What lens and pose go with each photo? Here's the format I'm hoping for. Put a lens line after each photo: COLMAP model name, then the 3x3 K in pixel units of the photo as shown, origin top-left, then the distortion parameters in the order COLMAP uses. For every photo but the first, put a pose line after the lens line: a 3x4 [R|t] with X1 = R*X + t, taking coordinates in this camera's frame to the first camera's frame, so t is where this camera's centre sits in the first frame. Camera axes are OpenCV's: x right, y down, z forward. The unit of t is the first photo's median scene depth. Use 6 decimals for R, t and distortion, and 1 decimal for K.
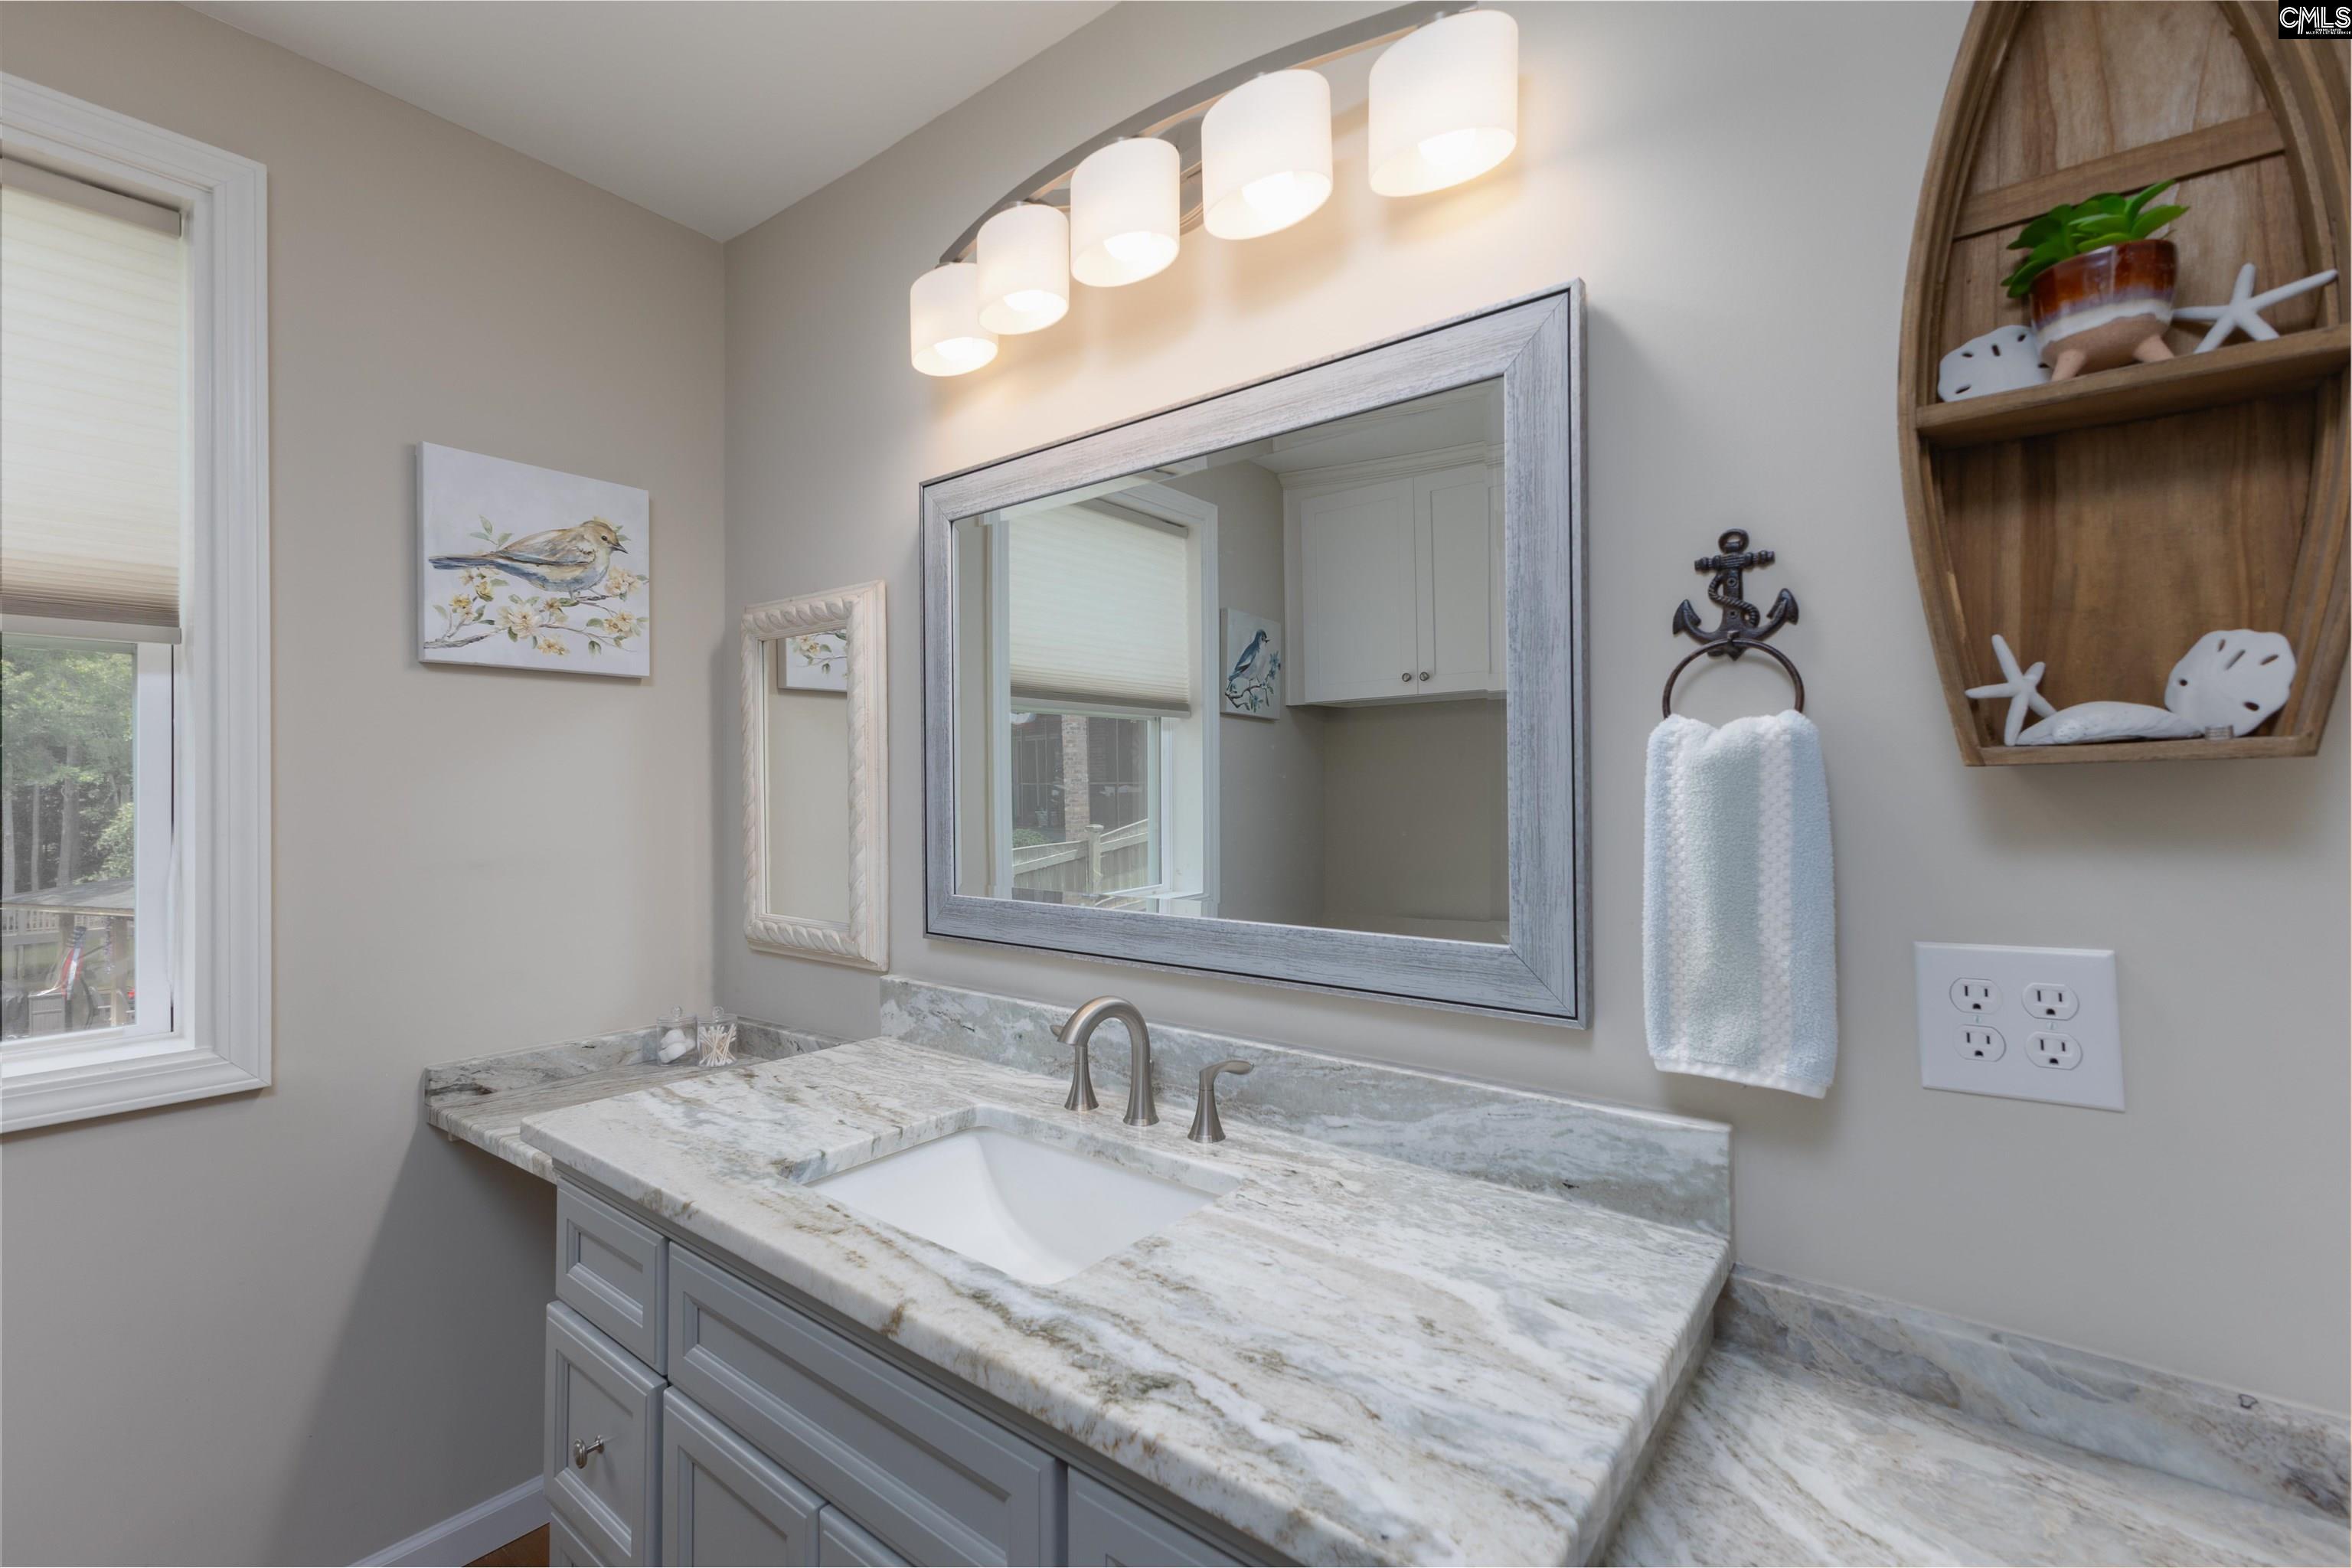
lens RADIAL K [[1015.1, 0, 1183.5], [0, 1015.1, 781.0], [0, 0, 1]] dist [0.011532, 0.000206]
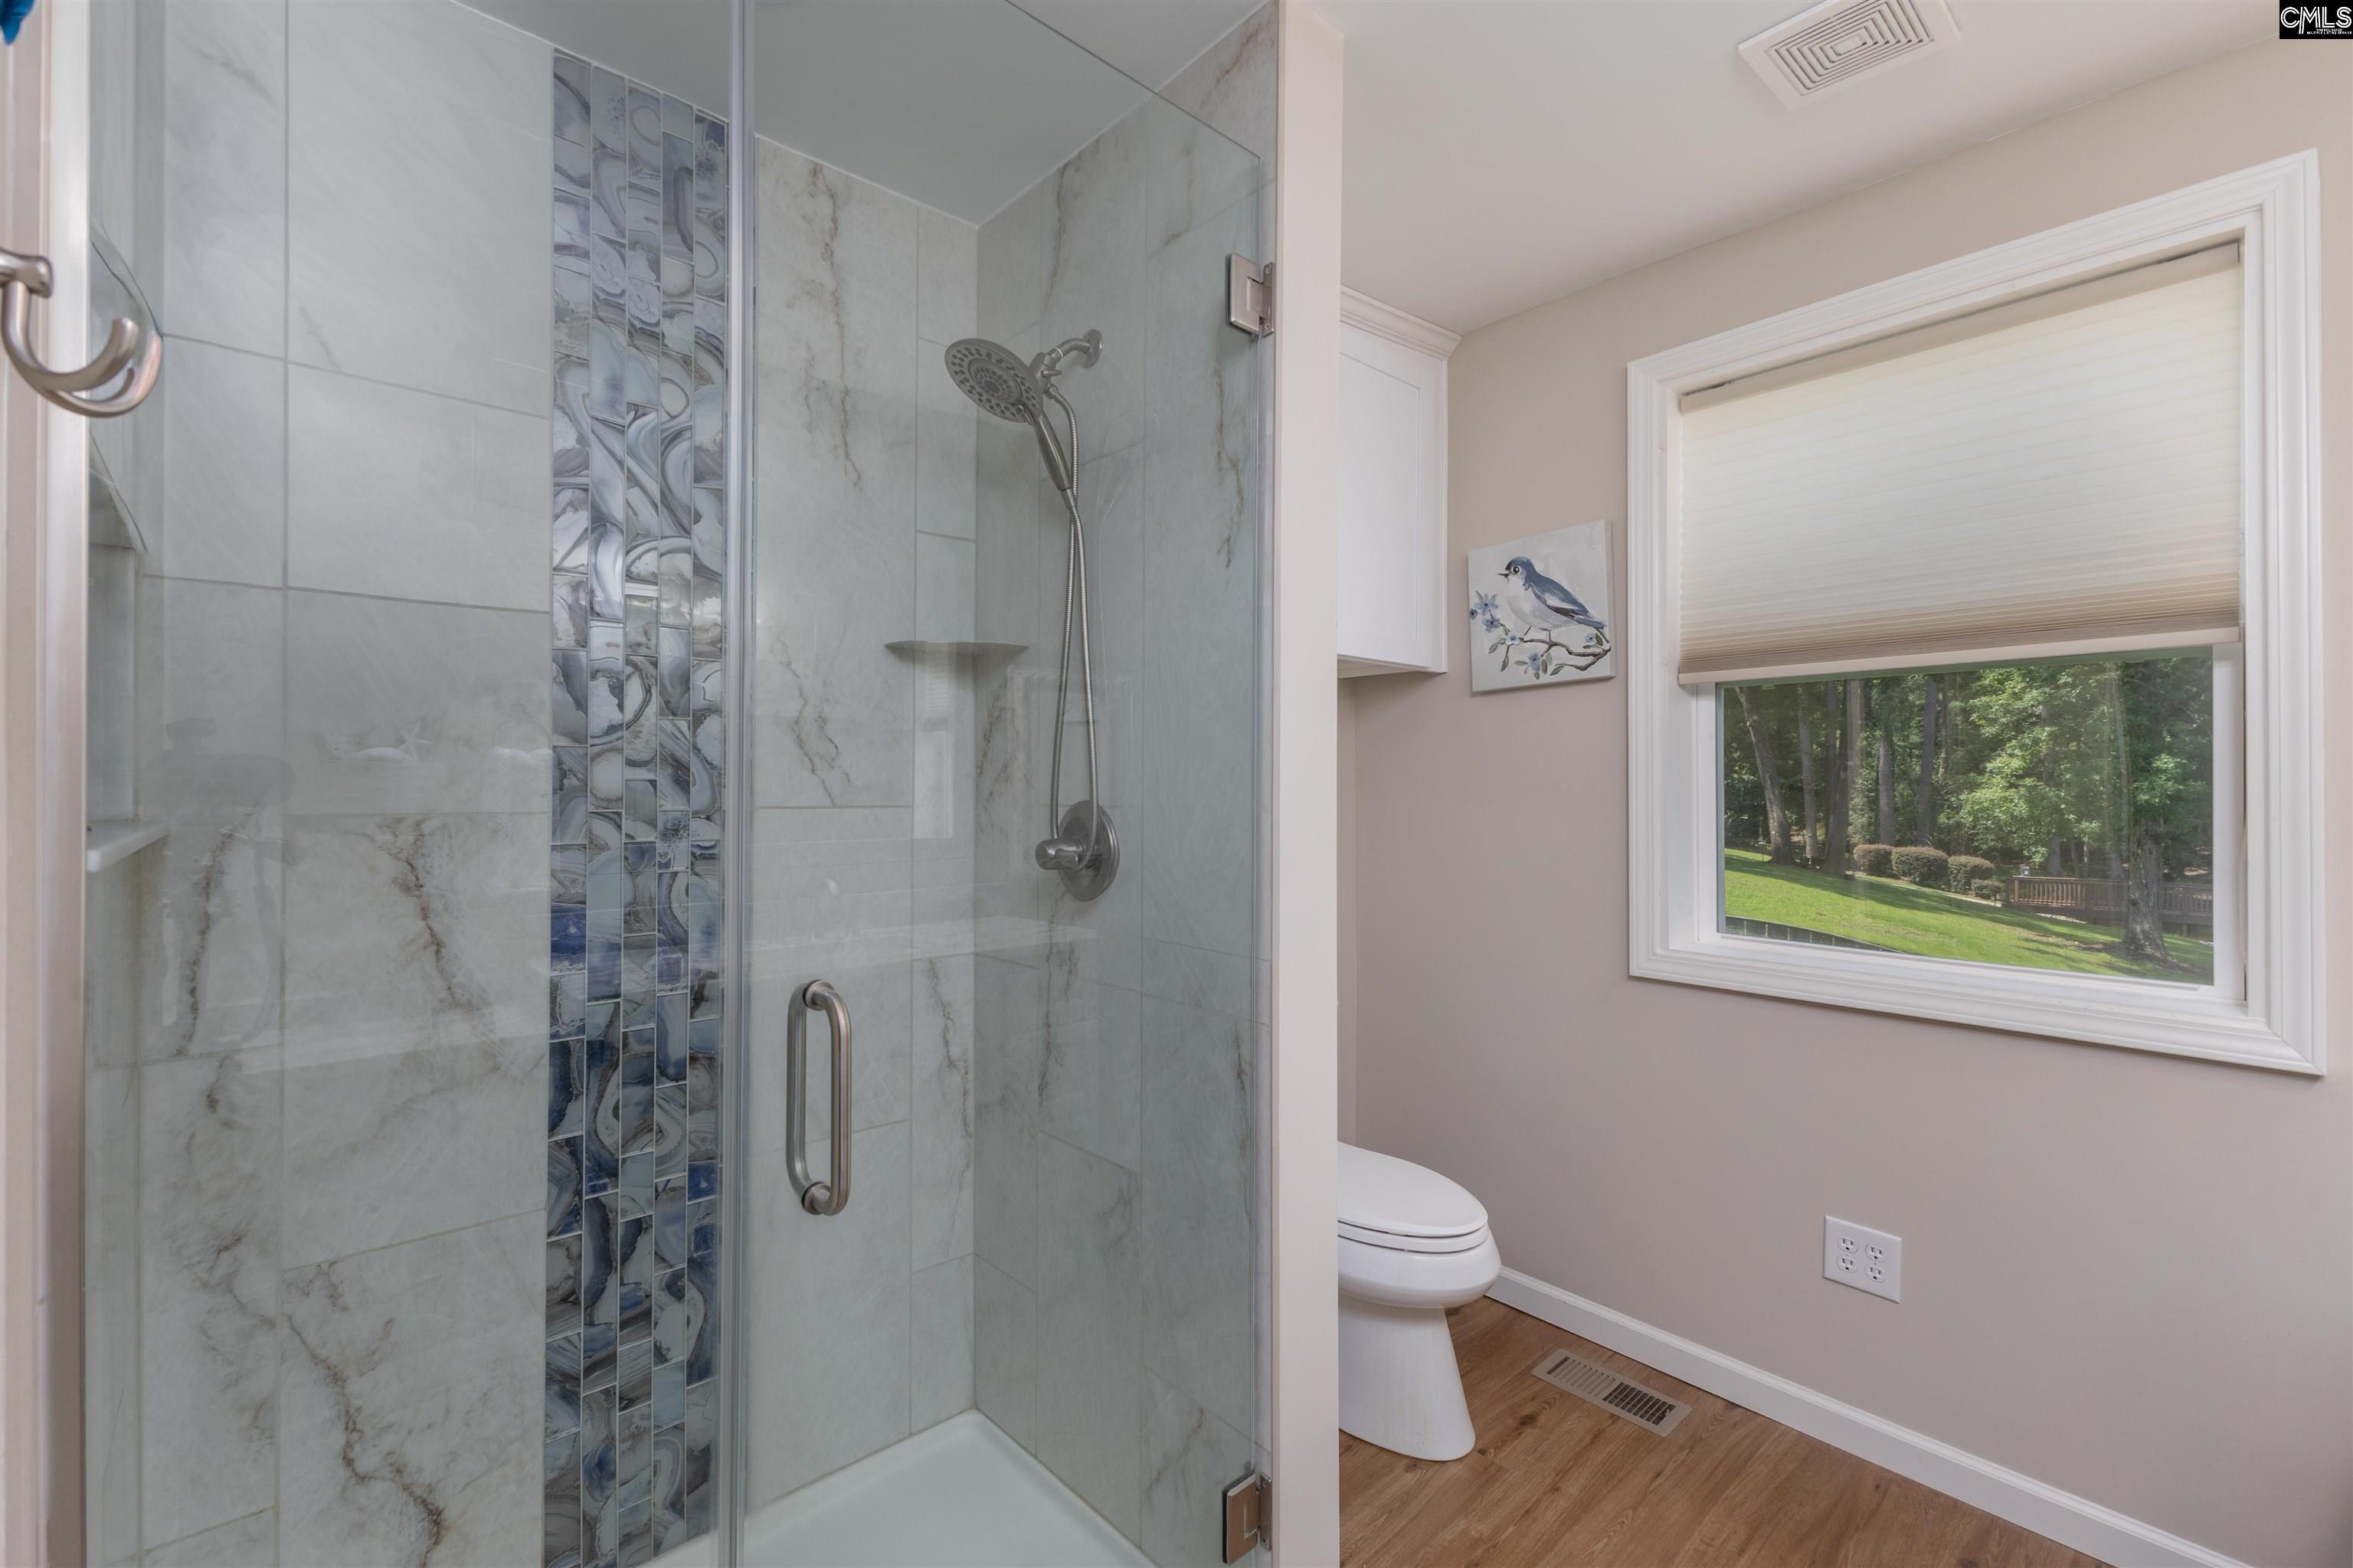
lens RADIAL K [[993.3, 0, 1183.8], [0, 993.3, 776.1], [0, 0, 1]] dist [0.008416, -0.000229]
pose [[-0.162601, -0.001674, -0.986691, 0.300054], [0.005455, 0.999982, -0.002595, 0.005567], [0.986677, -0.005804, -0.162589, 0.091447]]
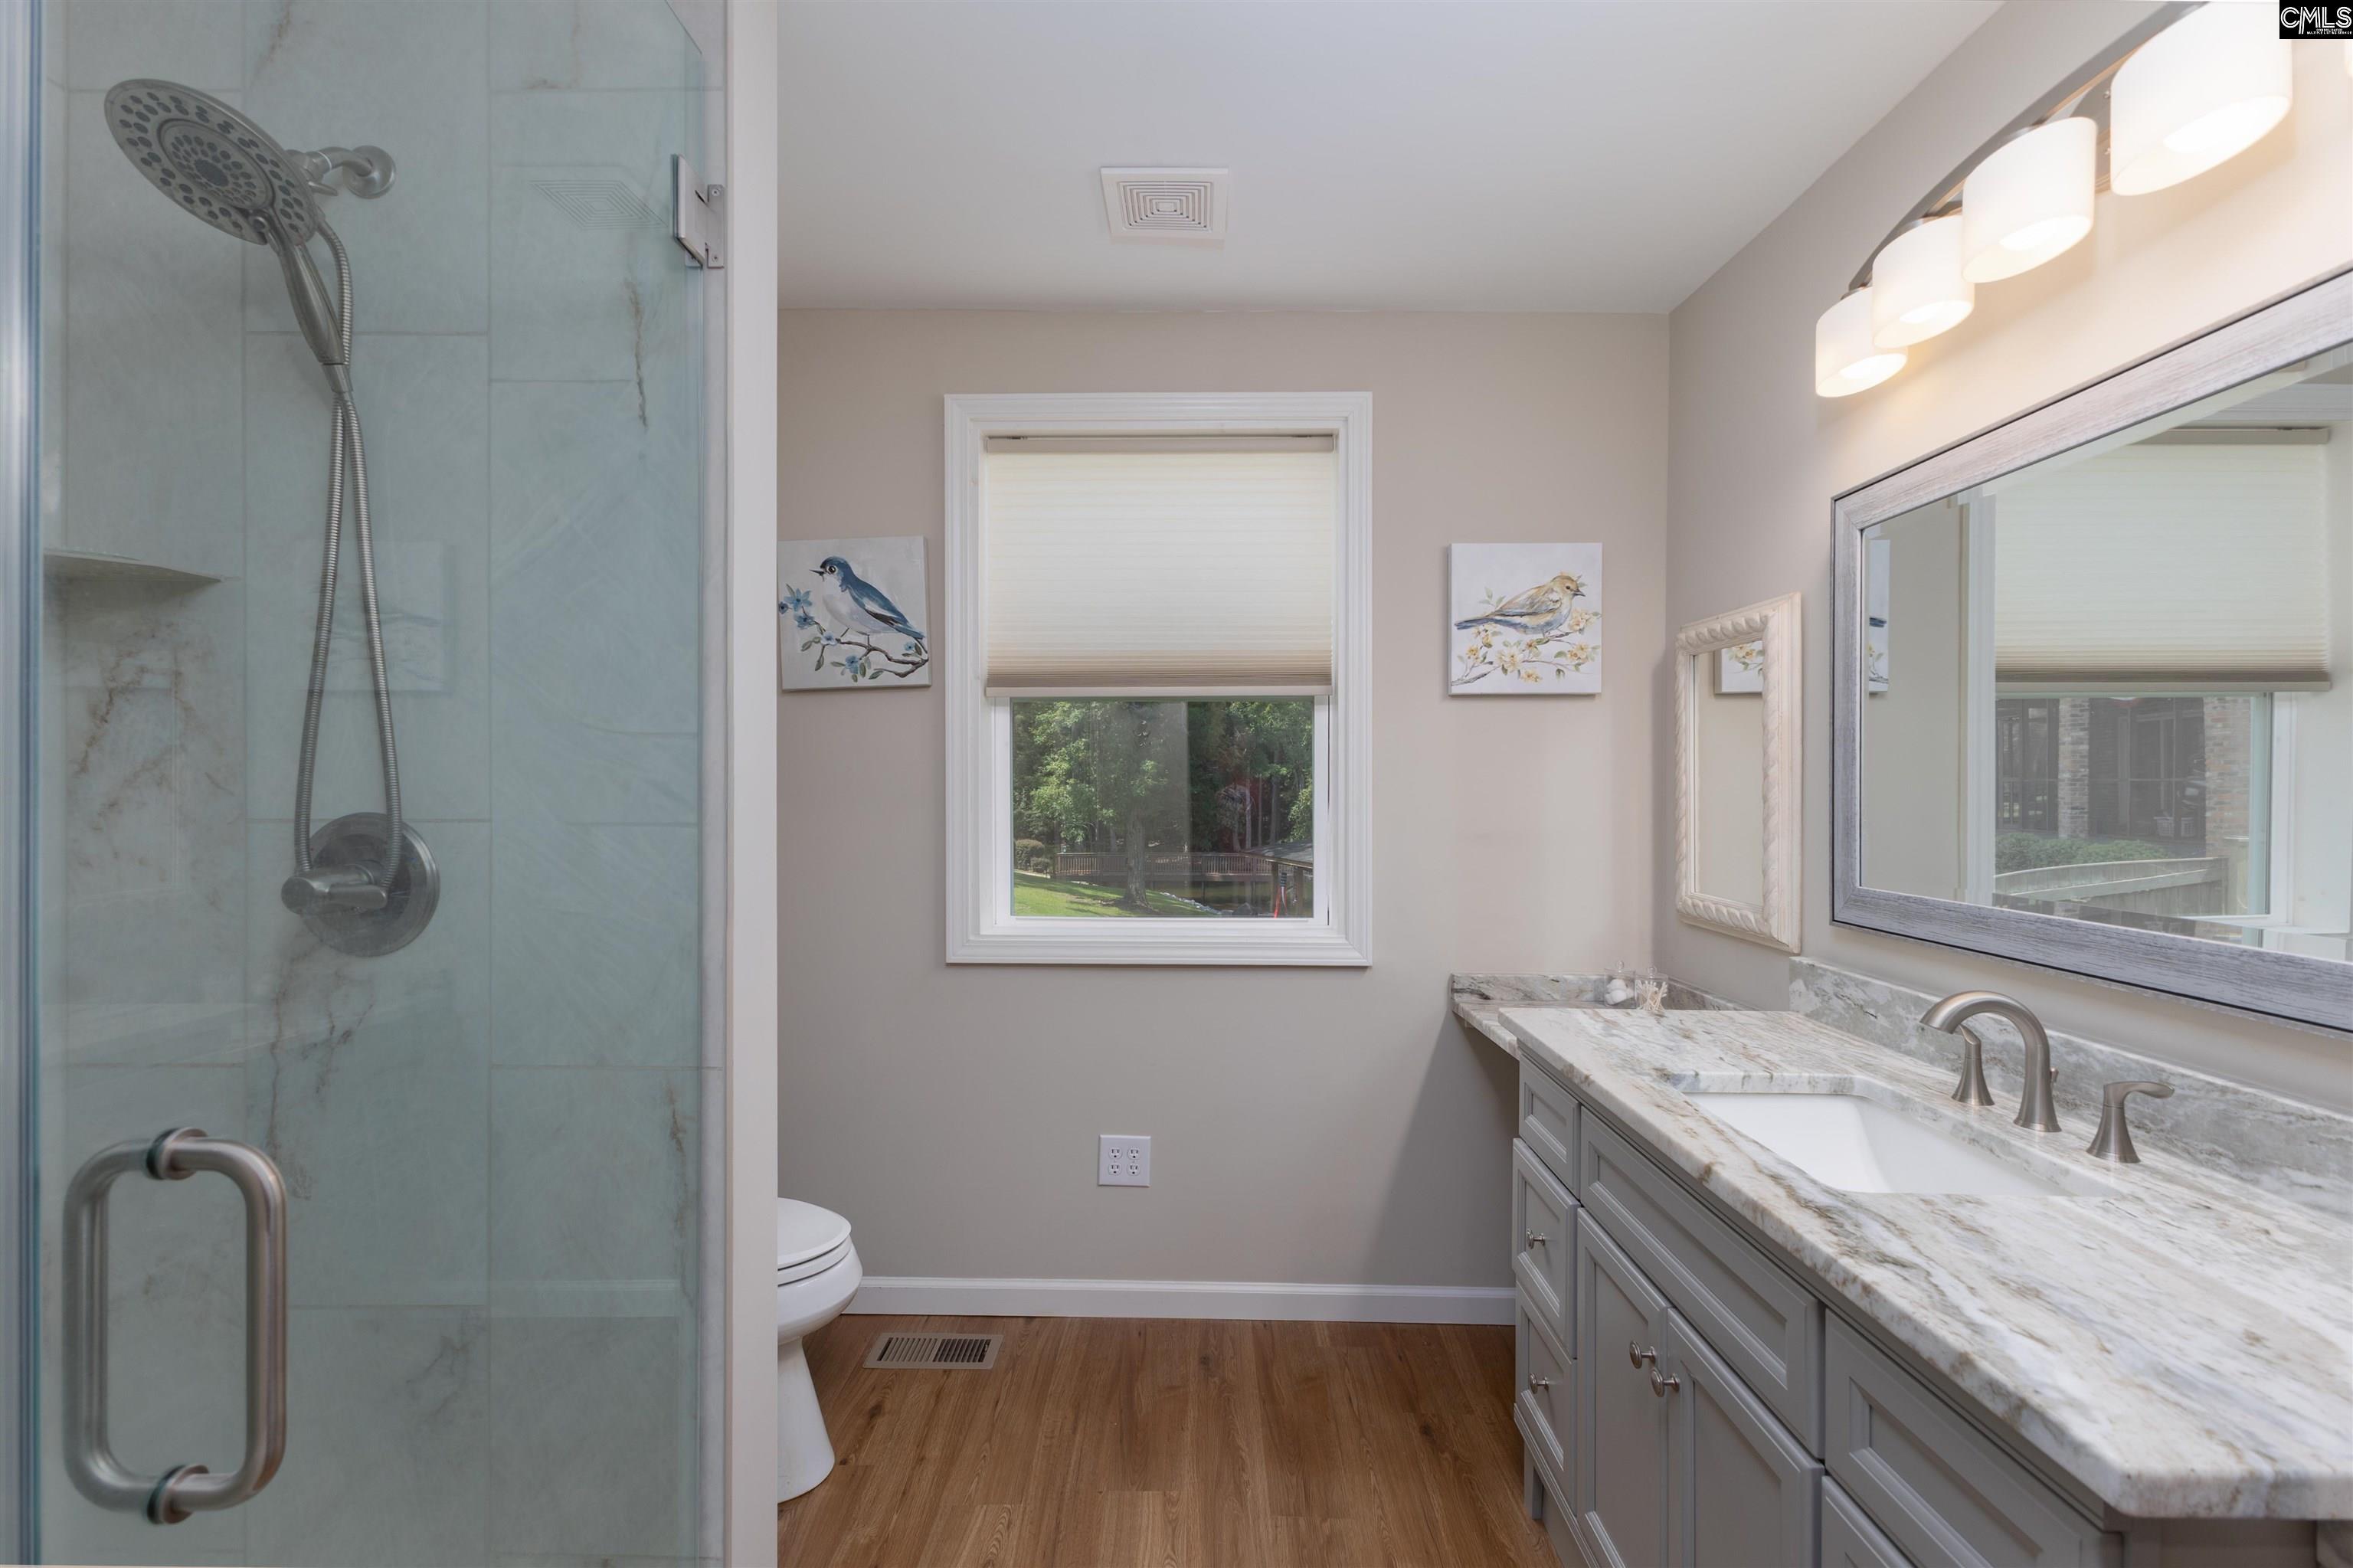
lens RADIAL K [[1005.0, 0, 1176.5], [0, 1005.0, 784.0], [0, 0, 1]] dist [0.009525, 0.000058]
pose [[0.601575, 0.008283, -0.798774, 0.230612], [-0.001028, 0.999953, 0.009594, -0.004203], [0.798816, -0.004950, 0.601555, -0.242148]]
